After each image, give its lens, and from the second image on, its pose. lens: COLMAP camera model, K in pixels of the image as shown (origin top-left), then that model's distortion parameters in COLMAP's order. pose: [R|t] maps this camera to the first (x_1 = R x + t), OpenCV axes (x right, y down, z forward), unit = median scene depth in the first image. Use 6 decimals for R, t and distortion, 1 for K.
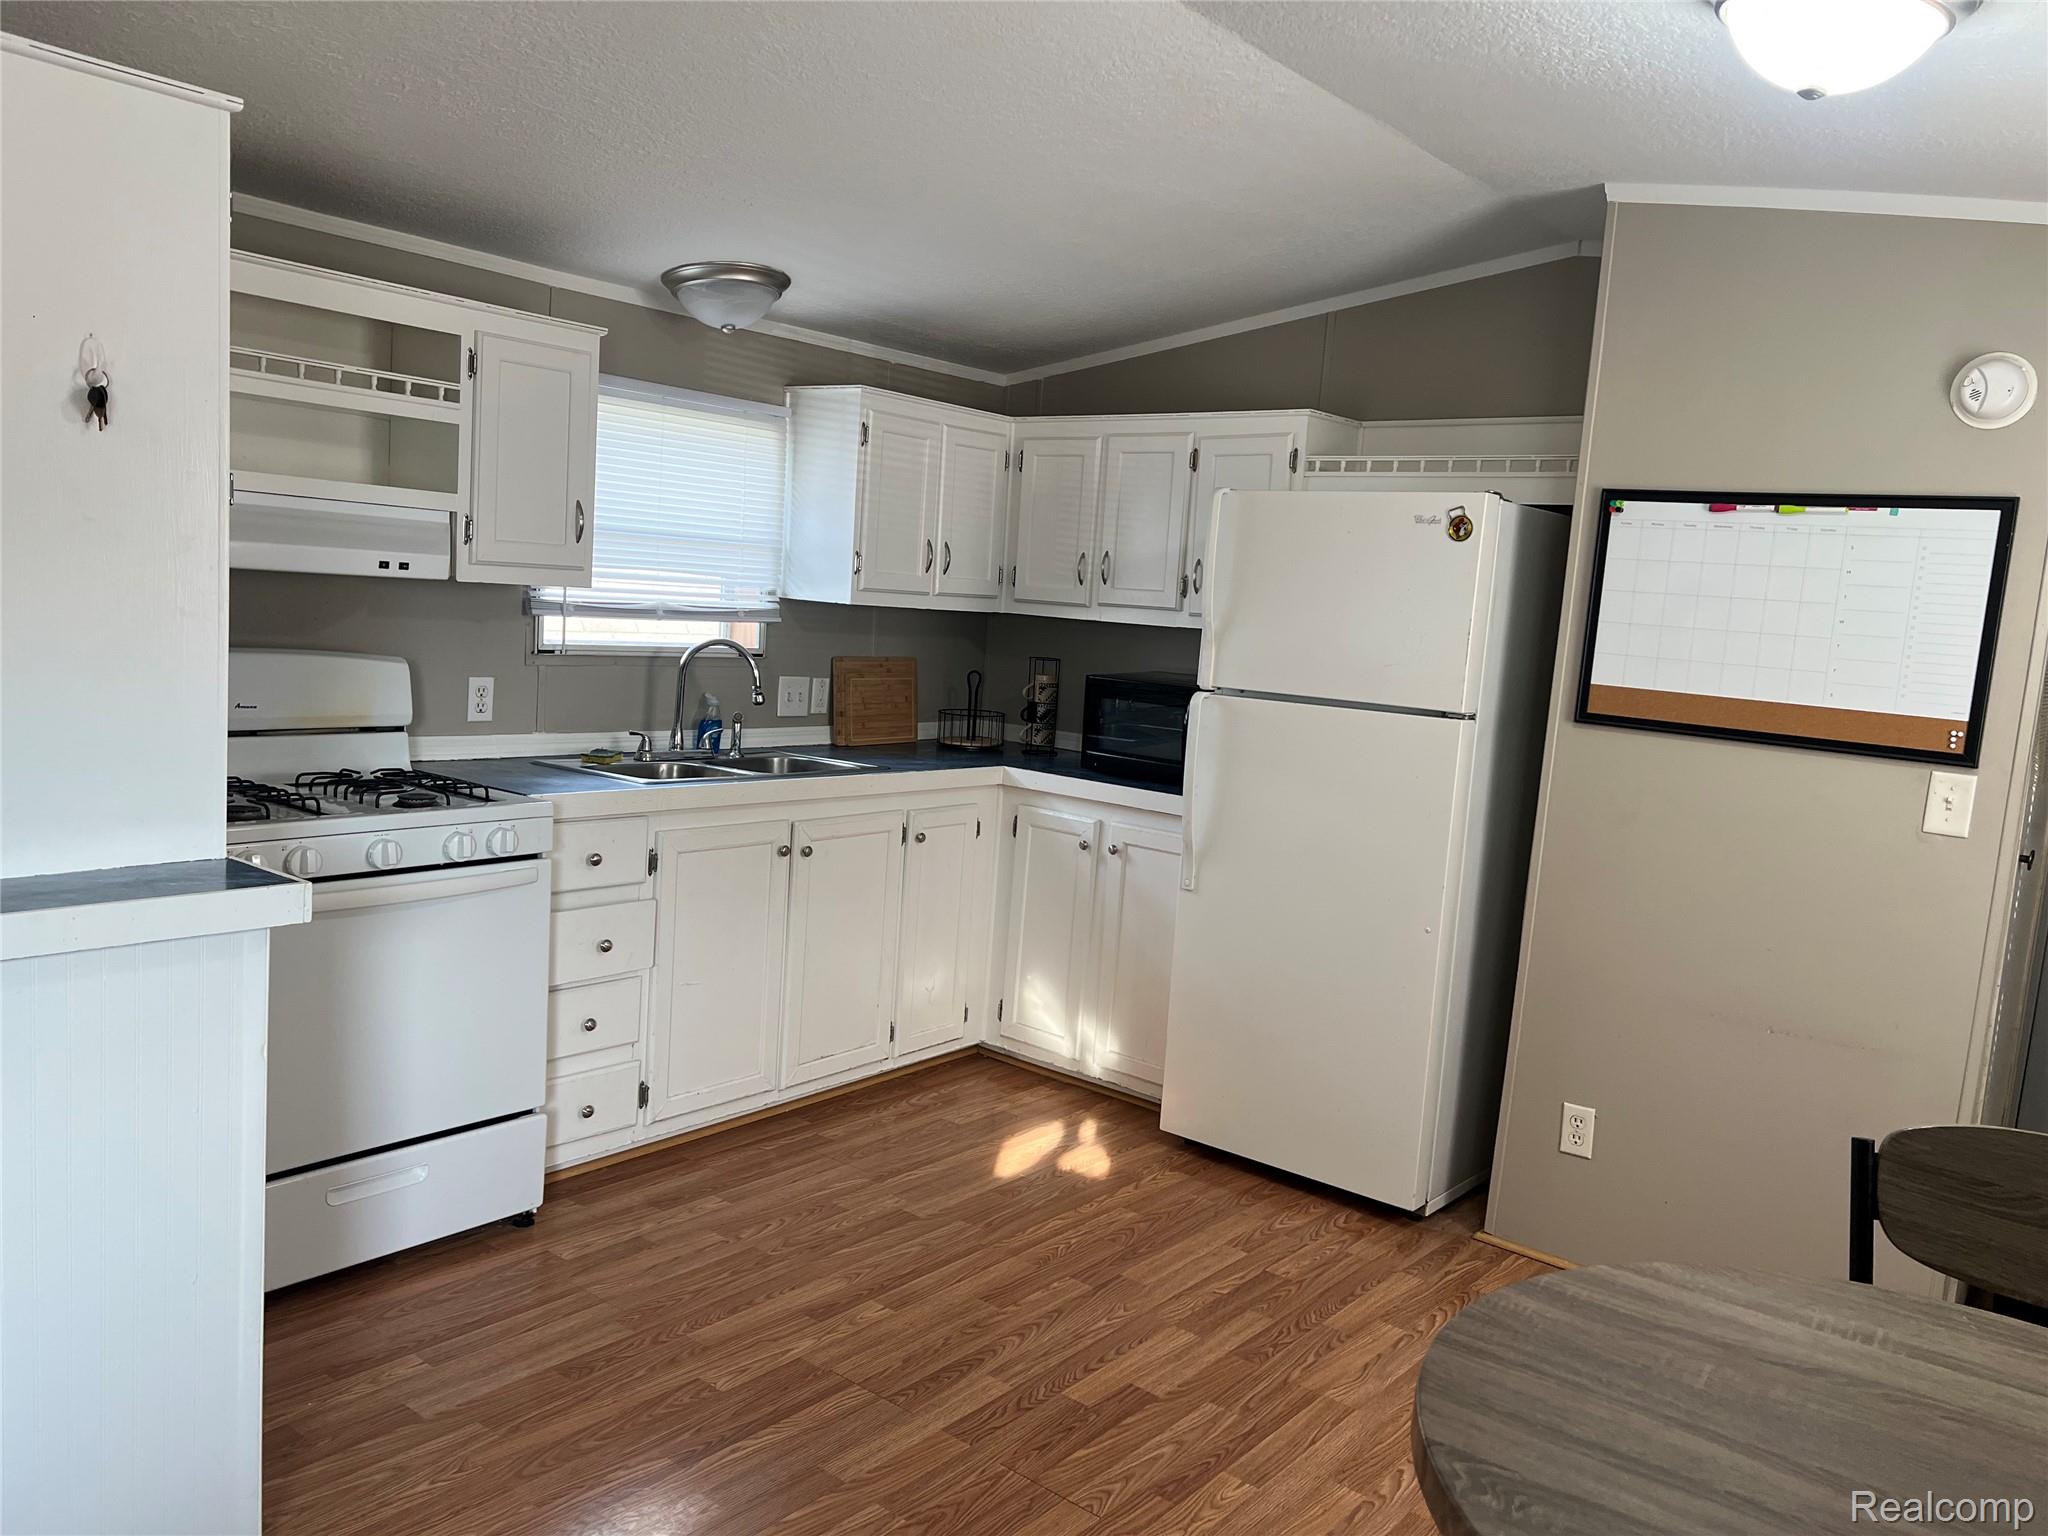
lens RADIAL K [[1559.6, 0, 1012.5], [0, 1559.6, 775.4], [0, 0, 1]] dist [0.060507, -0.069231]
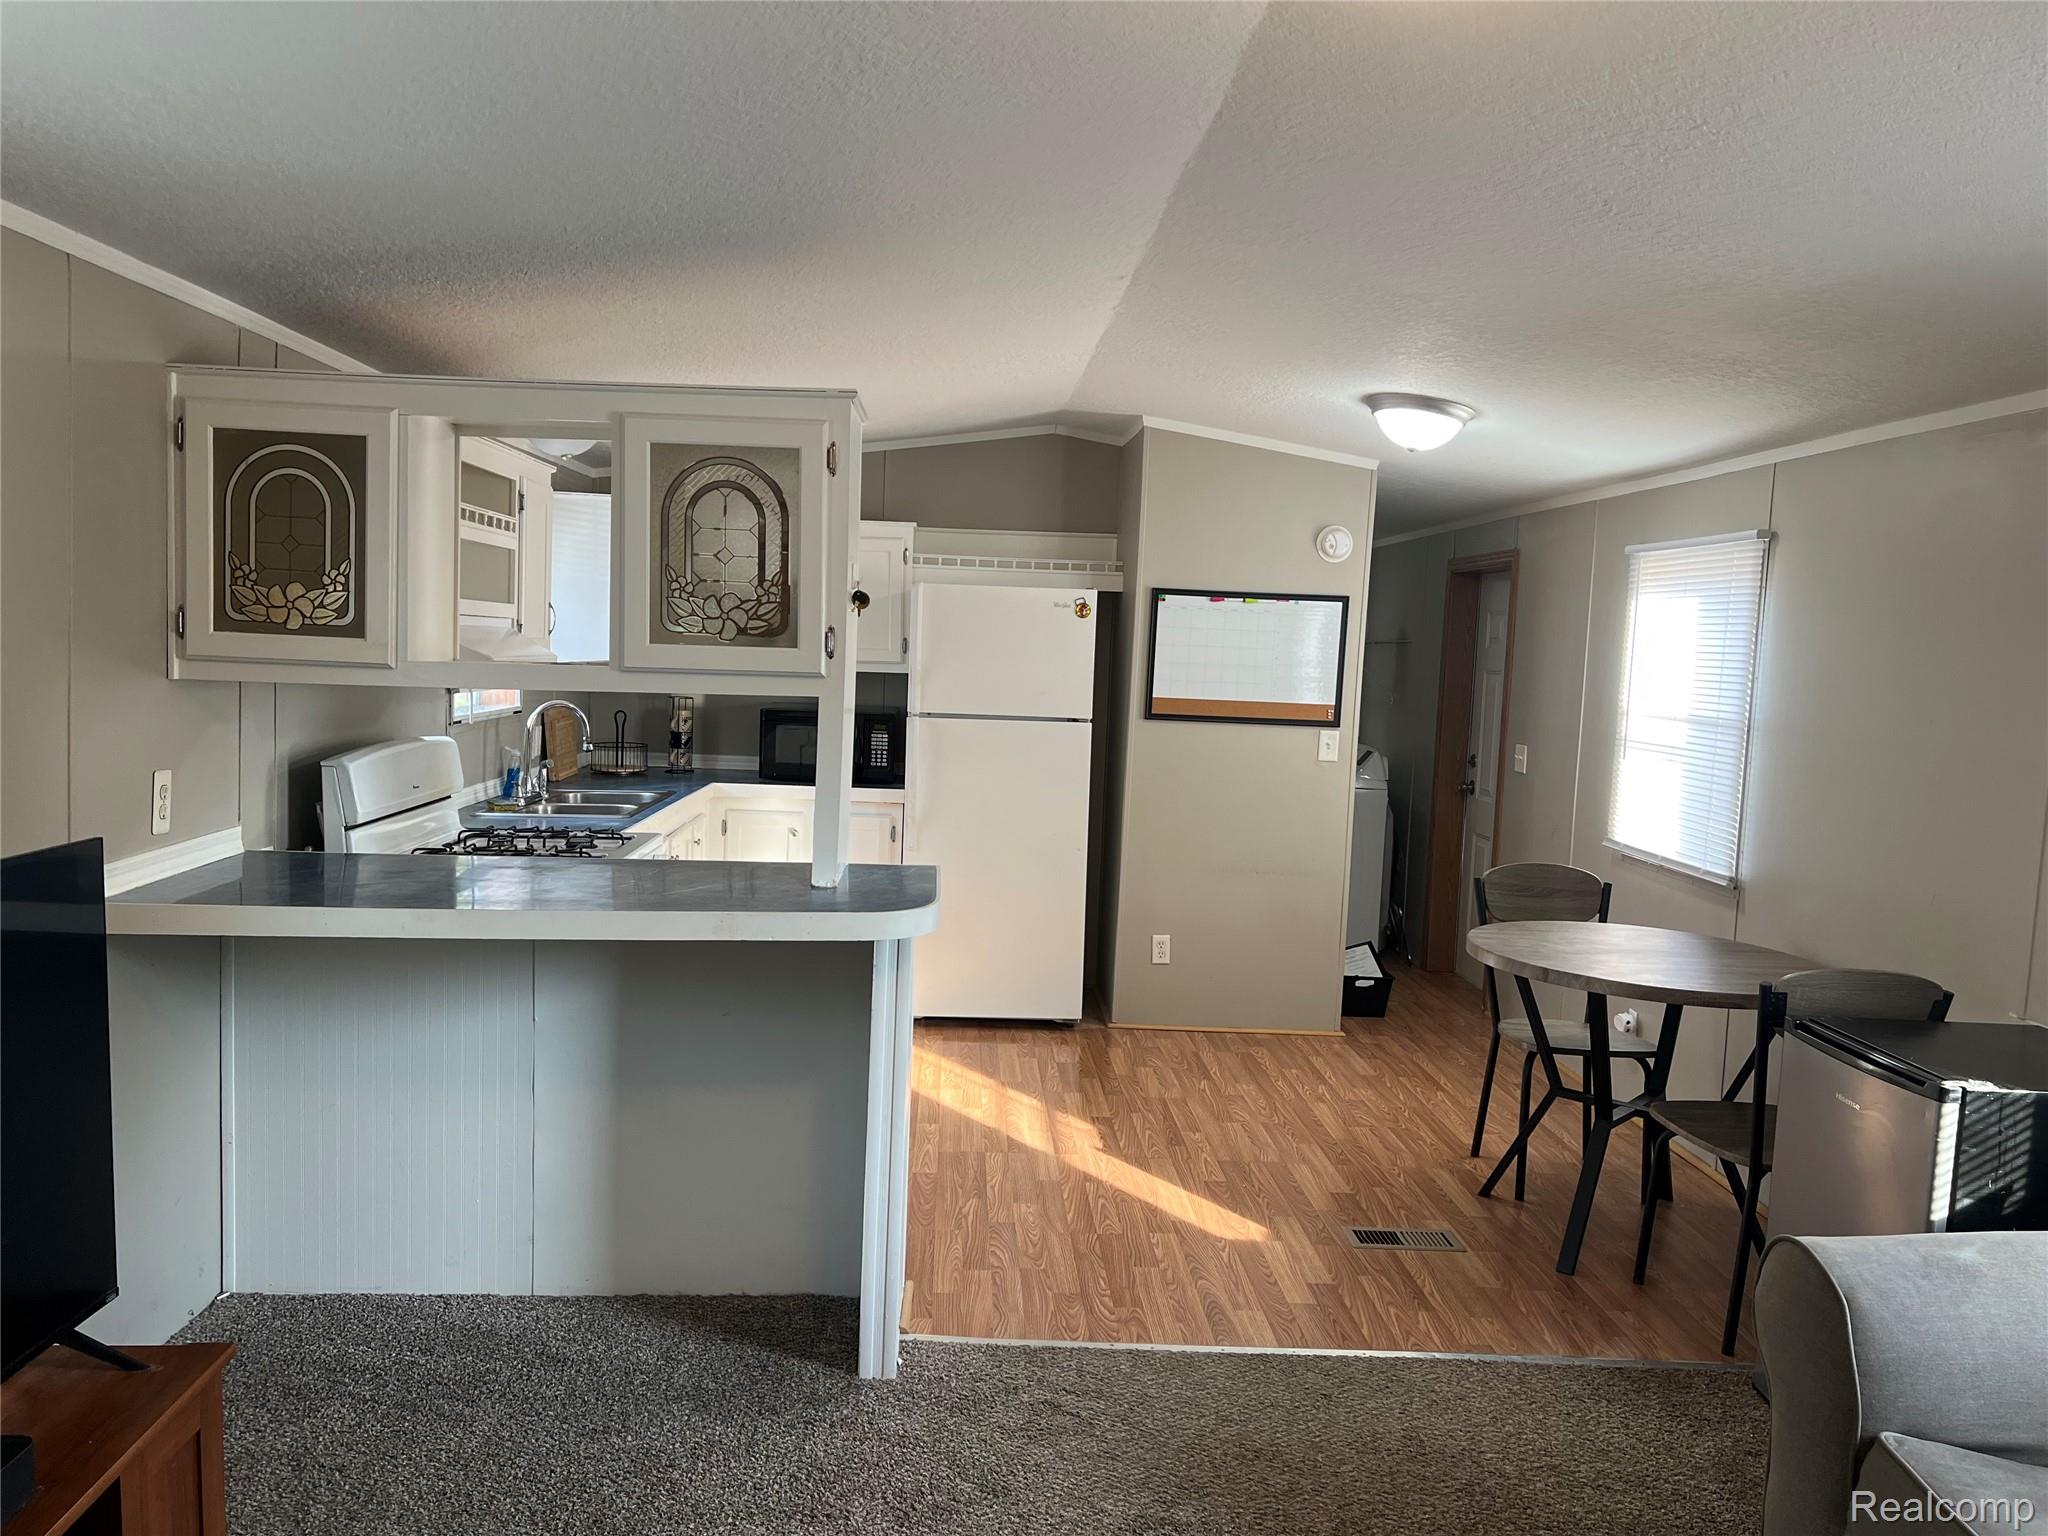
lens RADIAL K [[1559.6, 0, 1011.1], [0, 1559.6, 777.3], [0, 0, 1]] dist [0.060507, -0.069231]
pose [[0.749976, -0.098379, 0.654108, -0.920309], [0.091875, 0.994786, 0.044277, -0.061345], [-0.655053, 0.026889, 0.755104, -0.221735]]
